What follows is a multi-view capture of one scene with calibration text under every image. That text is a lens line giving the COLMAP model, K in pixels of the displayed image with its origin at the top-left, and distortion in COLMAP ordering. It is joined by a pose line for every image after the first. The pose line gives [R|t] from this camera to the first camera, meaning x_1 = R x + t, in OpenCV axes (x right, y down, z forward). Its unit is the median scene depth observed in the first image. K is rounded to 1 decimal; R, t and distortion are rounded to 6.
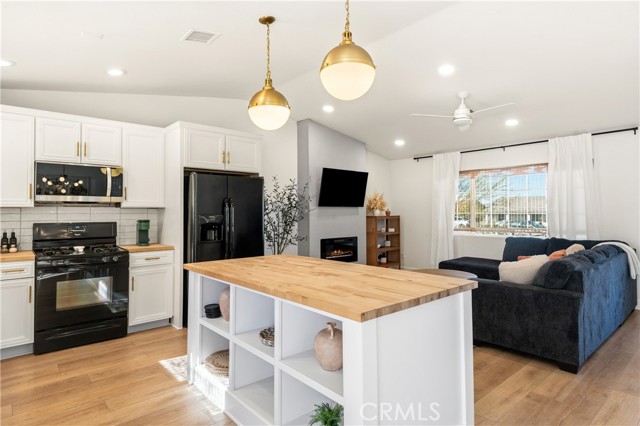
lens RADIAL K [[349.6, 0, 318.8], [0, 349.6, 208.7], [0, 0, 1]] dist [0.028821, 0.000327]
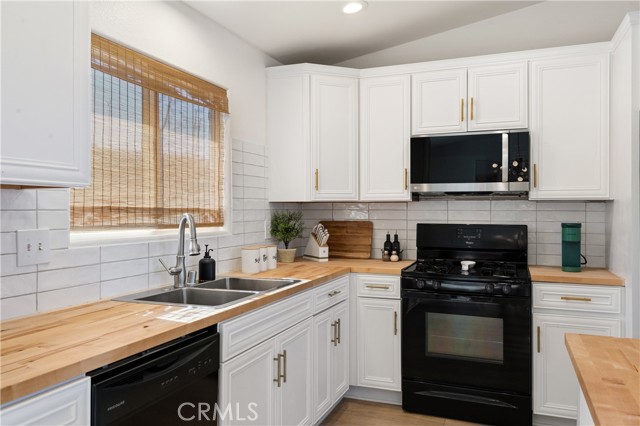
lens RADIAL K [[504.9, 0, 317.1], [0, 504.9, 208.0], [0, 0, 1]] dist [0.028629, -0.003750]
pose [[0.466653, 0.002778, -0.884436, 0.010268], [0.004426, 0.999975, 0.005476, 0.003223], [0.884429, -0.006470, 0.466629, 0.325527]]
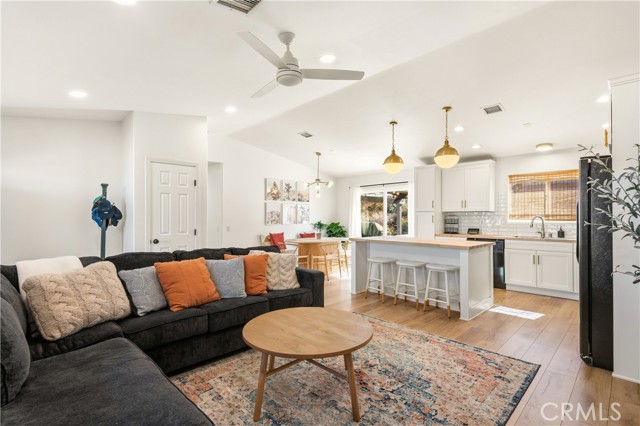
lens RADIAL K [[298.8, 0, 317.4], [0, 298.8, 215.5], [0, 0, 1]] dist [0.012614, -0.001109]
pose [[-0.999164, 0.003850, -0.040712, 0.426733], [0.004685, 0.999780, -0.020453, 0.034255], [0.040624, -0.020627, -0.998962, 1.806678]]
